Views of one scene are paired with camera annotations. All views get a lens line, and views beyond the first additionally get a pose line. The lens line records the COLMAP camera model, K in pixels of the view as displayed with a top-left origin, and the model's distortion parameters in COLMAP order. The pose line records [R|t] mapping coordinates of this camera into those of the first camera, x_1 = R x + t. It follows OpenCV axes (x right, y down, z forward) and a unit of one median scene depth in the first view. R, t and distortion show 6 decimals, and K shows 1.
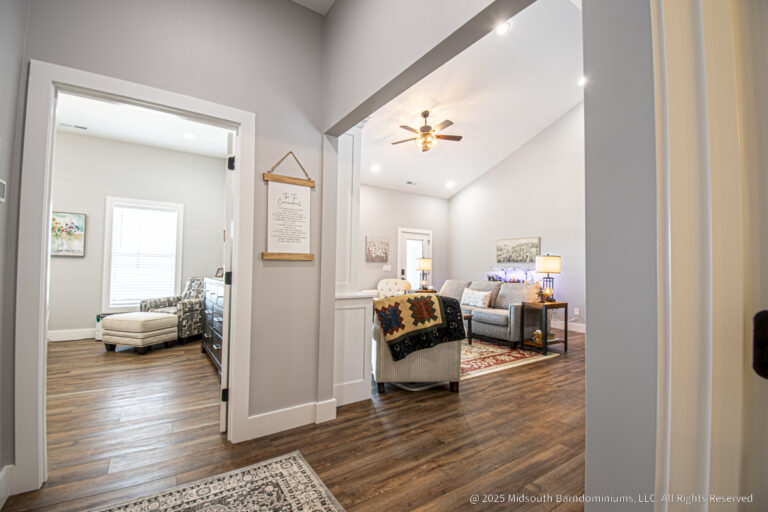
lens RADIAL K [[347.3, 0, 380.5], [0, 347.3, 258.2], [0, 0, 1]] dist [-0.006207, -0.000565]
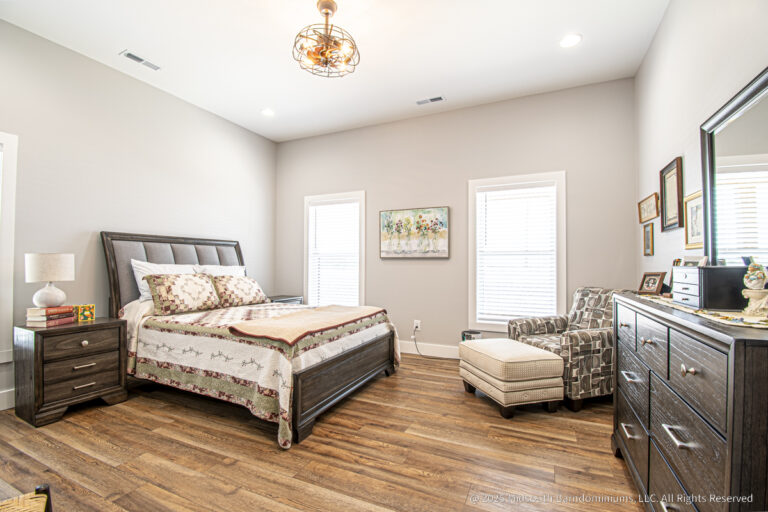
lens RADIAL K [[347.3, 0, 380.5], [0, 347.3, 258.2], [0, 0, 1]] dist [-0.006207, -0.000565]
pose [[0.528752, -0.028759, -0.848289, -0.246681], [0.033319, 0.999359, -0.013113, 0.001530], [0.848122, -0.021330, 0.529371, 0.432439]]
